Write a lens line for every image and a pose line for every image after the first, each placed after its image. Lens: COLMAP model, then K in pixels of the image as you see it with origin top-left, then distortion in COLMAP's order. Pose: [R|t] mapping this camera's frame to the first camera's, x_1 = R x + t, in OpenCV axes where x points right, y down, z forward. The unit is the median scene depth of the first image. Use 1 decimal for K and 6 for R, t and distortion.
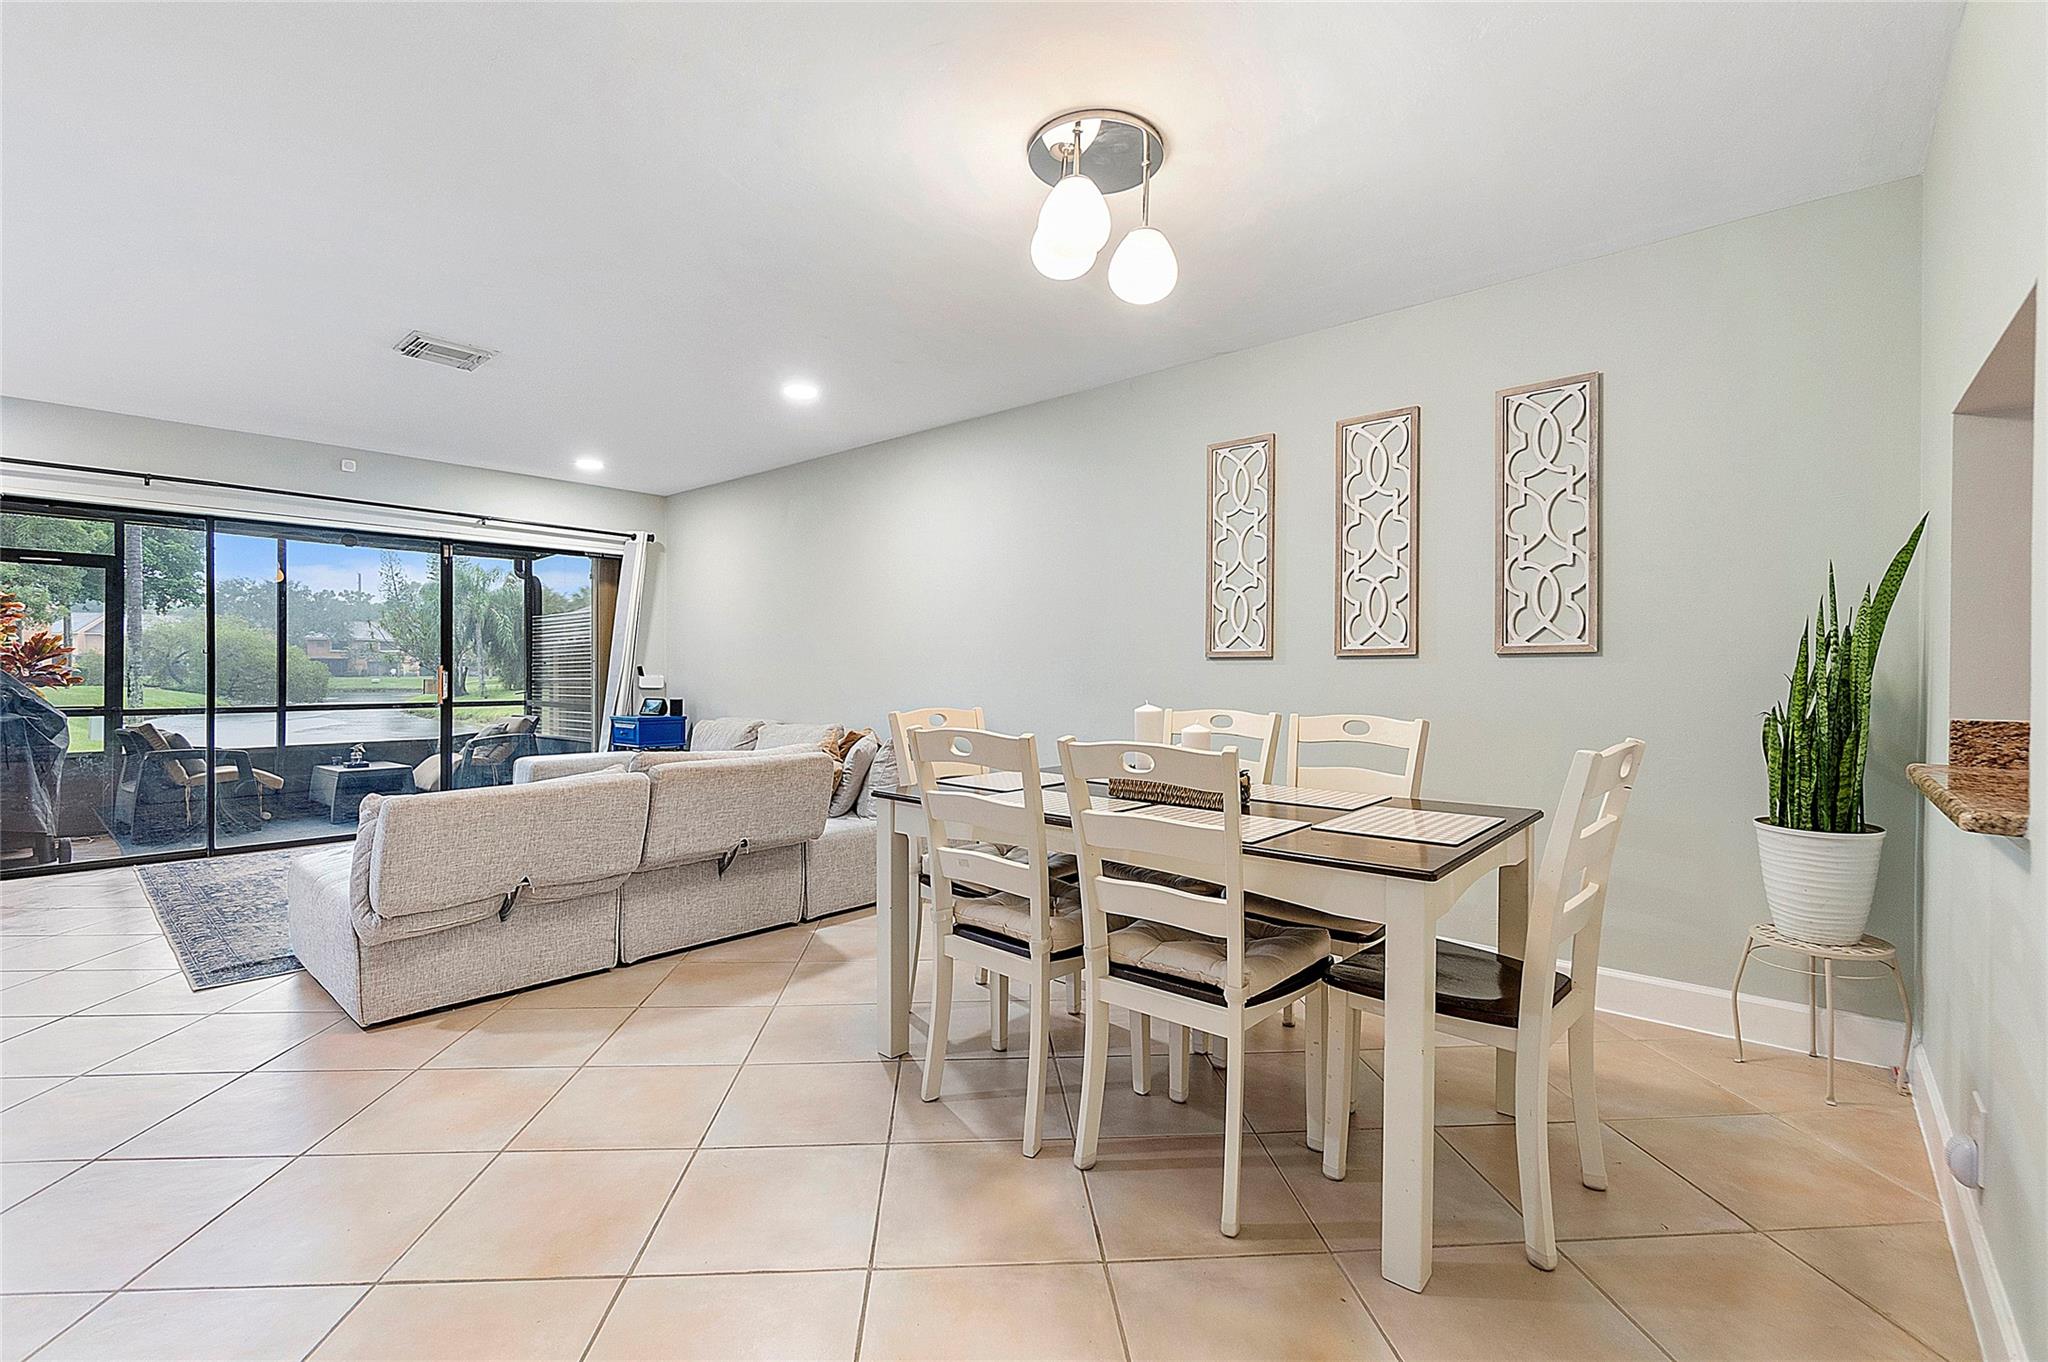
lens RADIAL K [[902.2, 0, 1031.0], [0, 902.2, 682.6], [0, 0, 1]] dist [-0.015108, -0.000783]
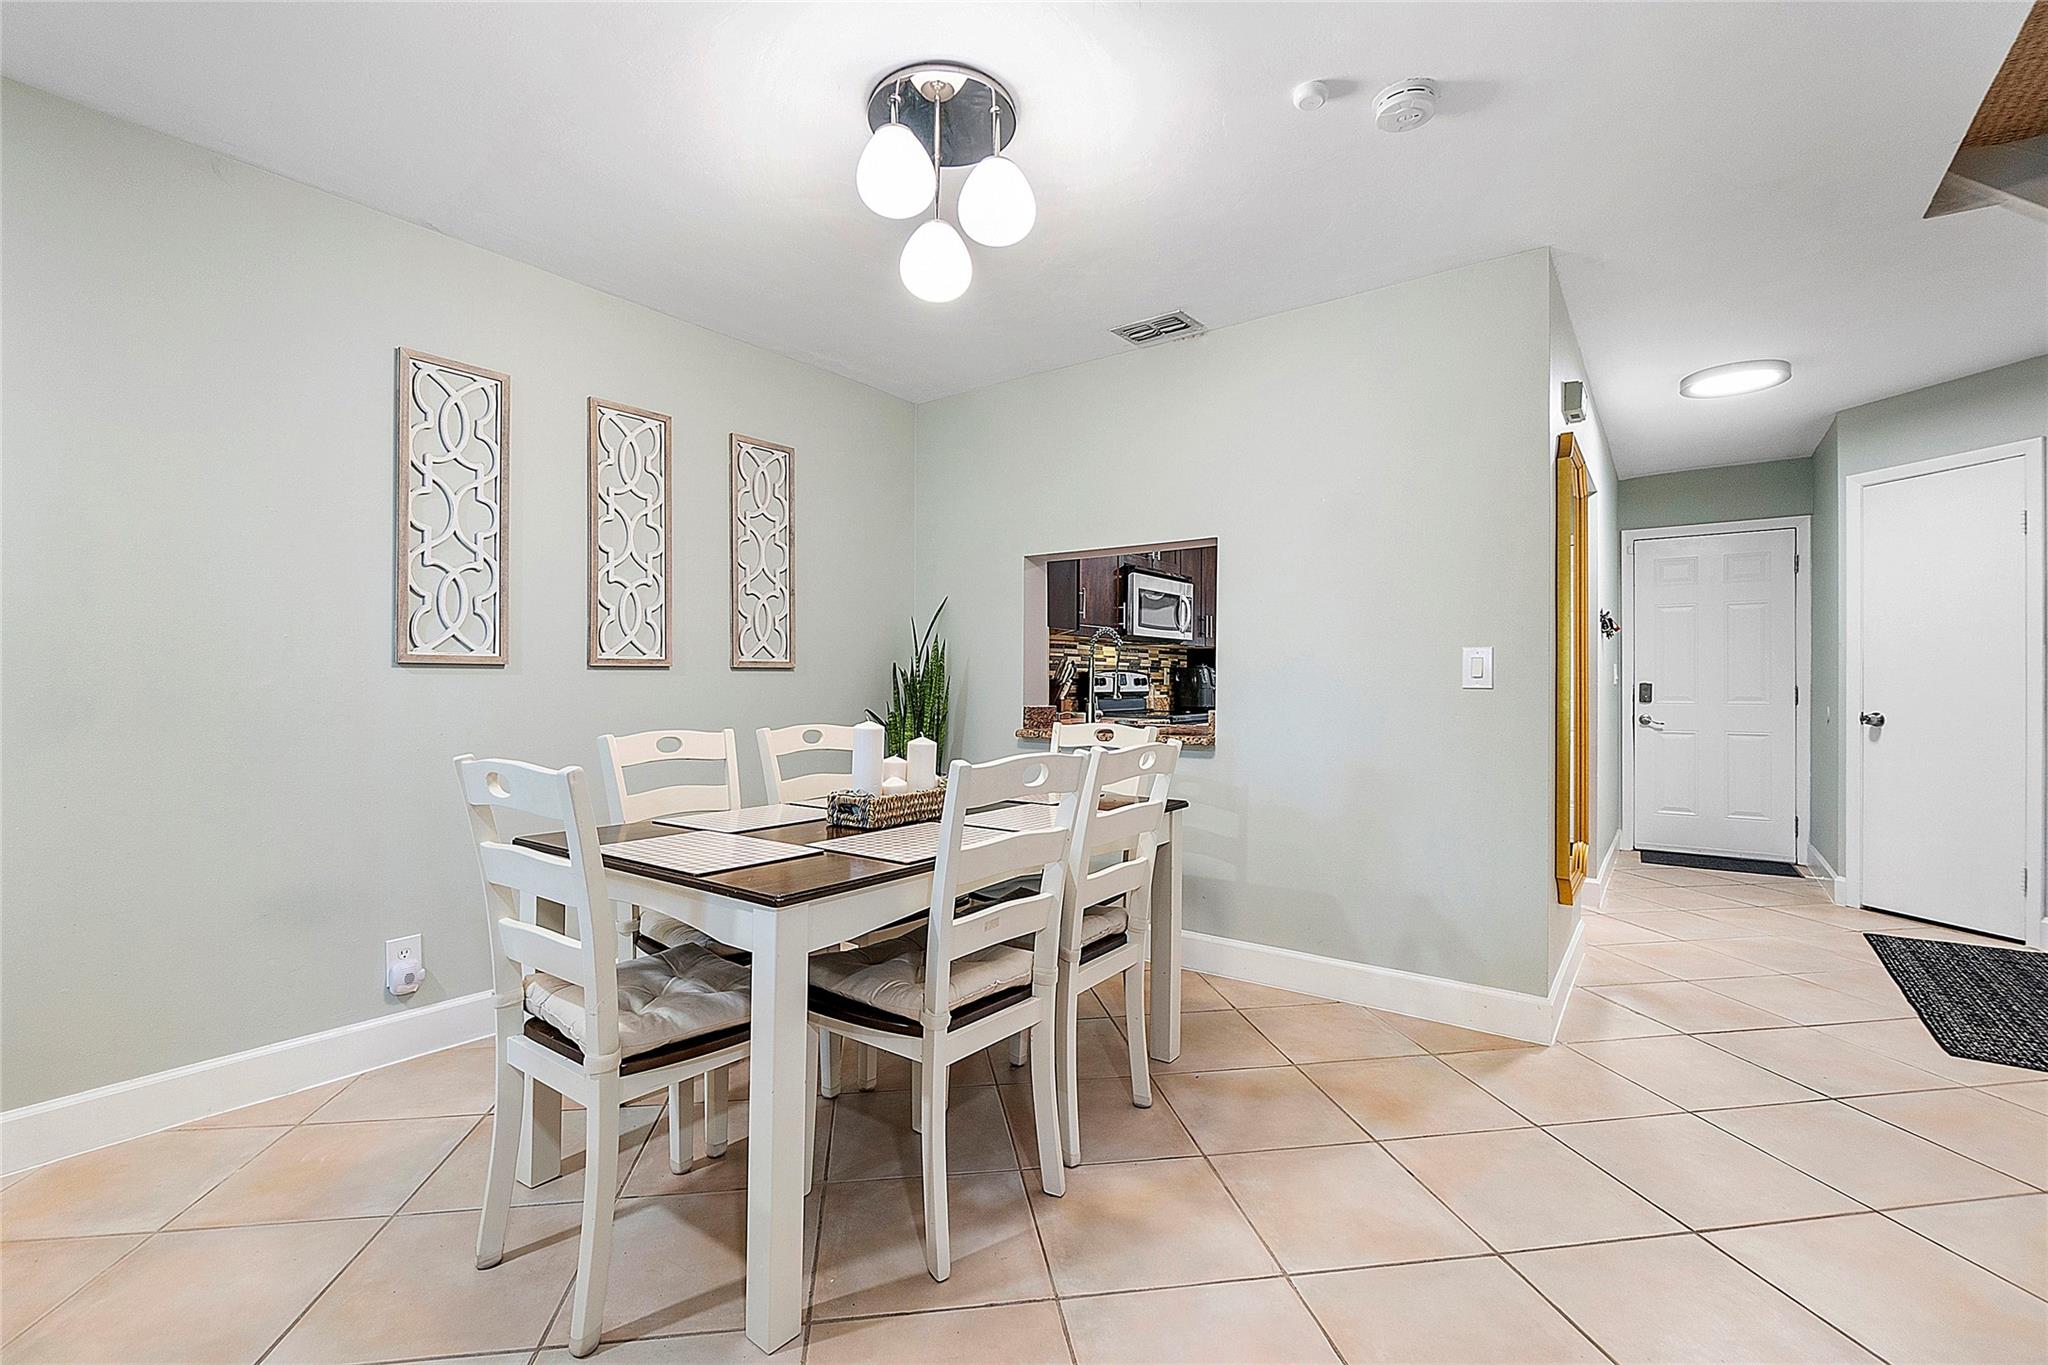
lens RADIAL K [[902.2, 0, 1024.8], [0, 902.2, 682.2], [0, 0, 1]] dist [-0.015108, -0.000783]
pose [[-0.091236, -0.000656, 0.995829, -0.624870], [0.015376, 0.999880, 0.002068, -0.010647], [-0.995711, 0.015501, -0.091215, 0.740096]]
